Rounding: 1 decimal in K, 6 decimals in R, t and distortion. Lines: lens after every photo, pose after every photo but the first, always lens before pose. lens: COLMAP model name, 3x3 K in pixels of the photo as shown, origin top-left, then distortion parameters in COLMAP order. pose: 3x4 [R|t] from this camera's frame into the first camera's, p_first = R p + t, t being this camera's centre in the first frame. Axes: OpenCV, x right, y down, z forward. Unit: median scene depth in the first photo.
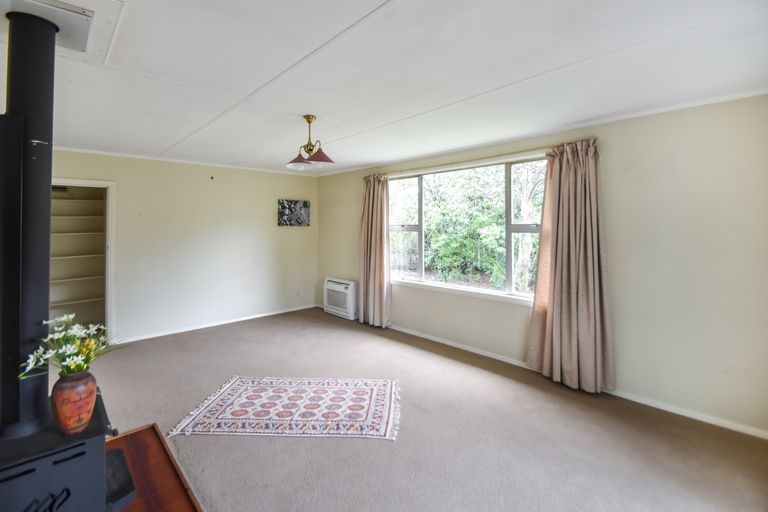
lens RADIAL K [[349.7, 0, 388.9], [0, 349.7, 221.5], [0, 0, 1]] dist [0.001031, -0.000052]
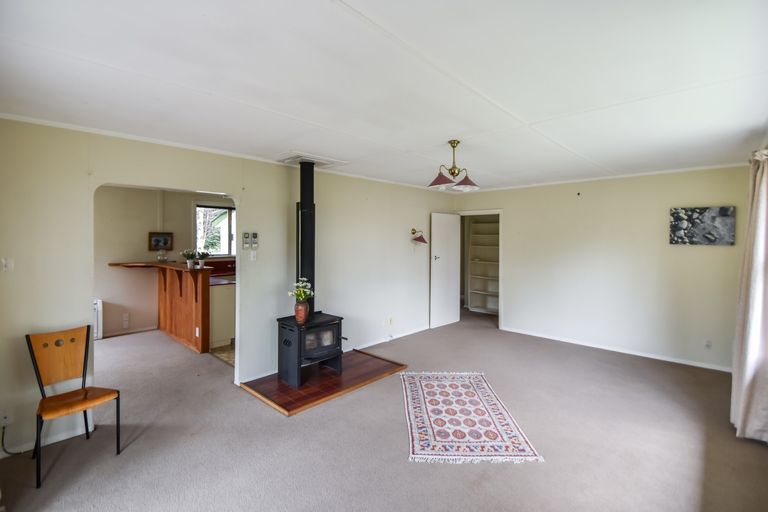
lens RADIAL K [[349.7, 0, 384.3], [0, 349.7, 251.8], [0, 0, 1]] dist [0.001031, -0.000052]
pose [[0.055439, 0.037811, -0.997746, 0.428006], [0.005662, 0.999255, 0.038183, -0.003741], [0.998446, -0.007766, 0.055183, 0.382510]]
